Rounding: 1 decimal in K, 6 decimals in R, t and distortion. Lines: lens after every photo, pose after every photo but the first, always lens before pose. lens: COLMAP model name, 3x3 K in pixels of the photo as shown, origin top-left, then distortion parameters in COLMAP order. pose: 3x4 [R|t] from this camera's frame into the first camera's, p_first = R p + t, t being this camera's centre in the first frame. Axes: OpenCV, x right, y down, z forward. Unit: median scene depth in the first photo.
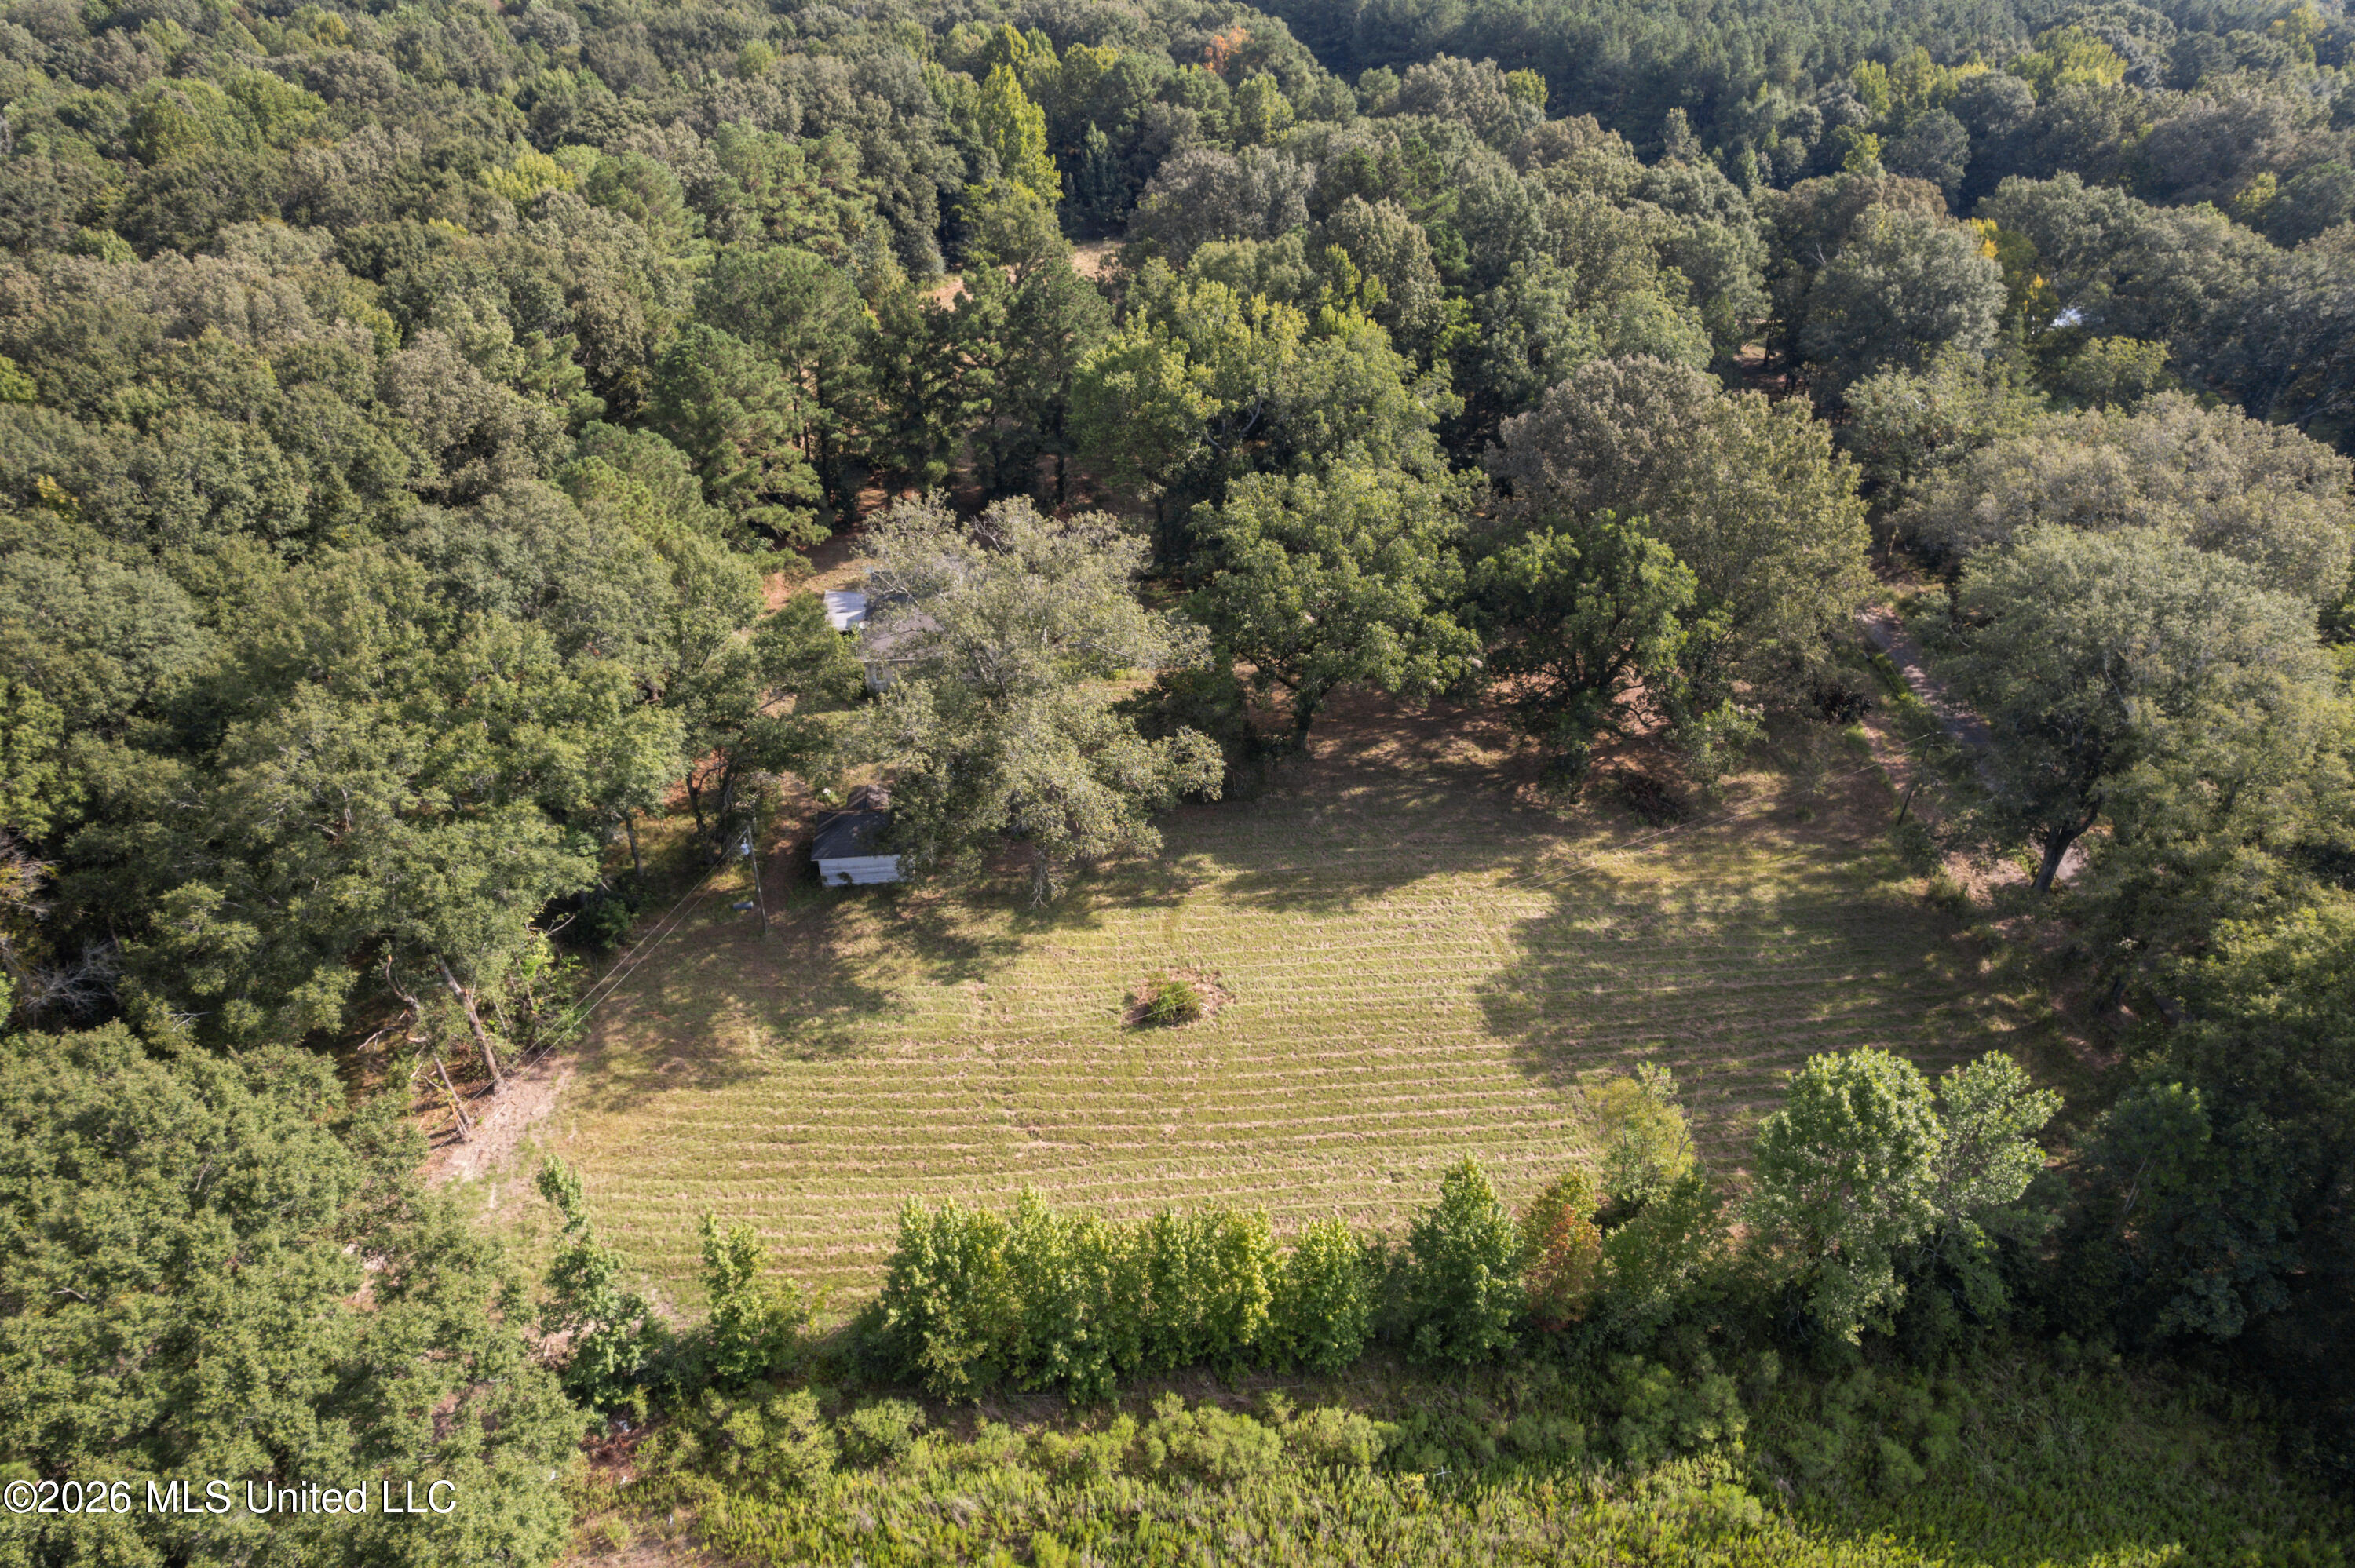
lens RADIAL K [[1455.8, 0, 1173.7], [0, 1455.8, 768.9], [0, 0, 1]] dist [-0.051902, 0.046189]
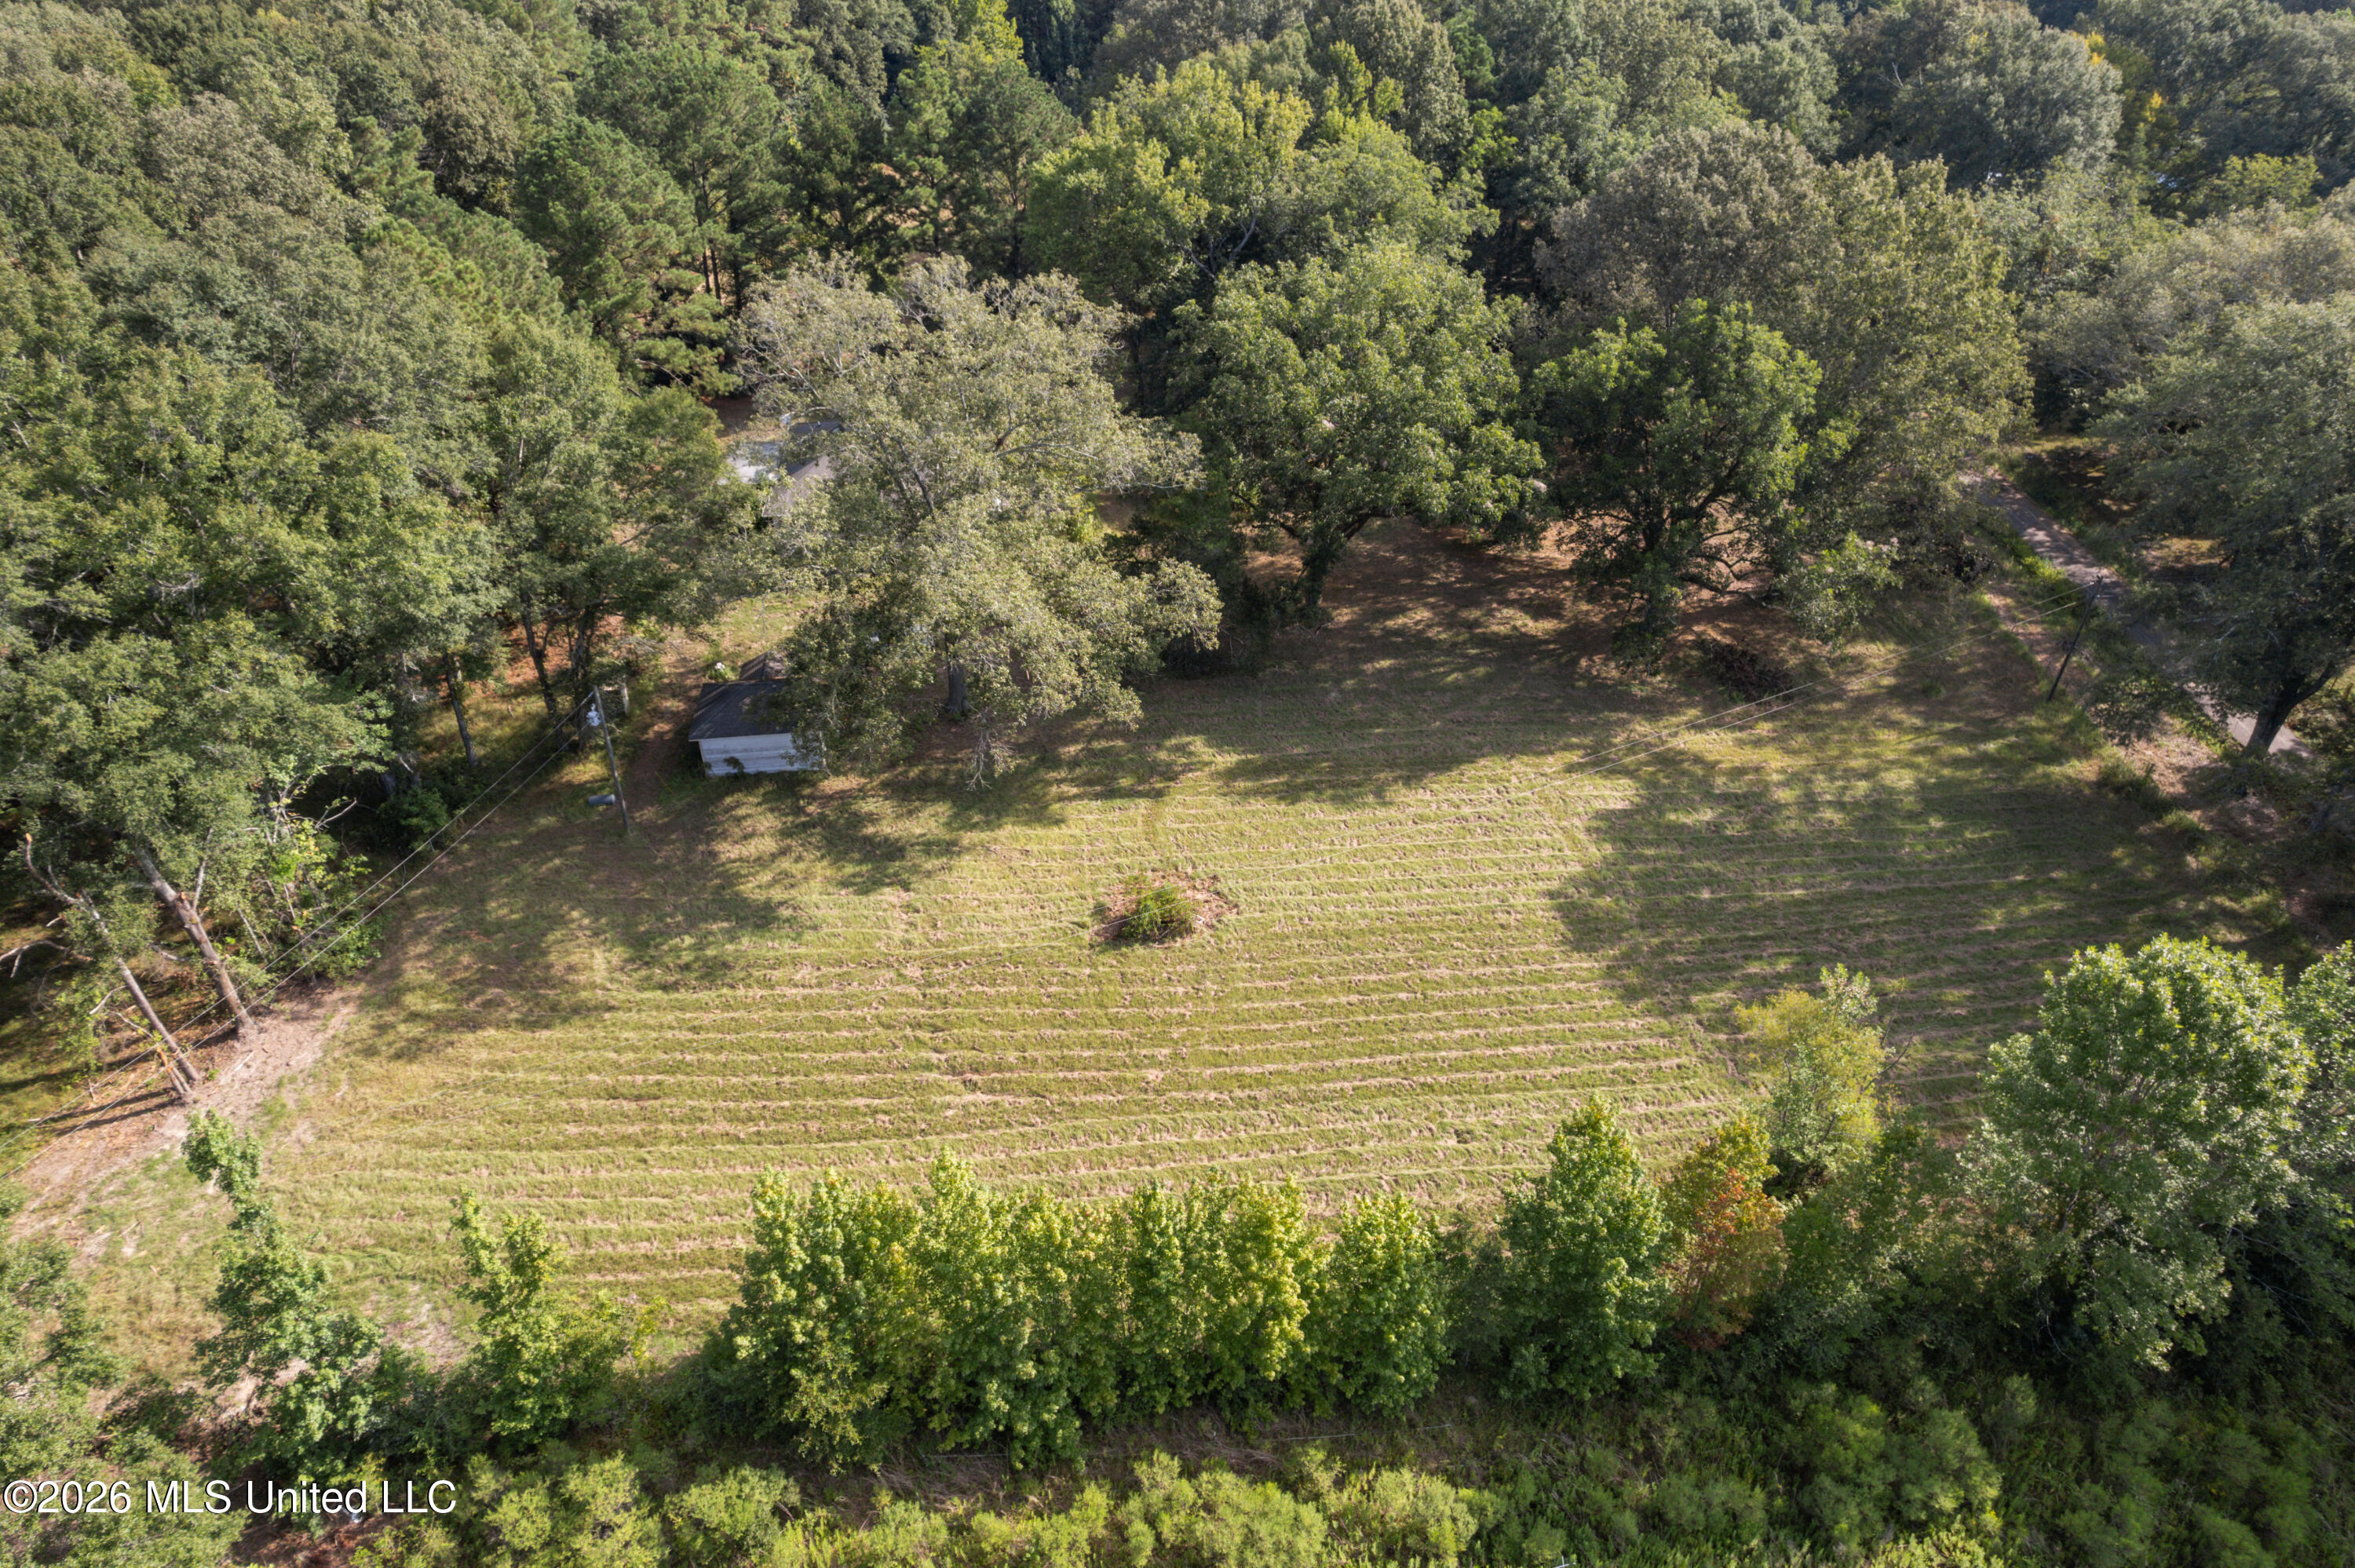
lens RADIAL K [[1455.8, 0, 1173.3], [0, 1455.8, 766.9], [0, 0, 1]] dist [-0.051902, 0.046189]
pose [[0.999868, -0.008080, 0.014063, -0.002170], [0.007880, 0.999868, 0.014242, 0.072143], [-0.014177, -0.014129, 0.999800, 0.235165]]
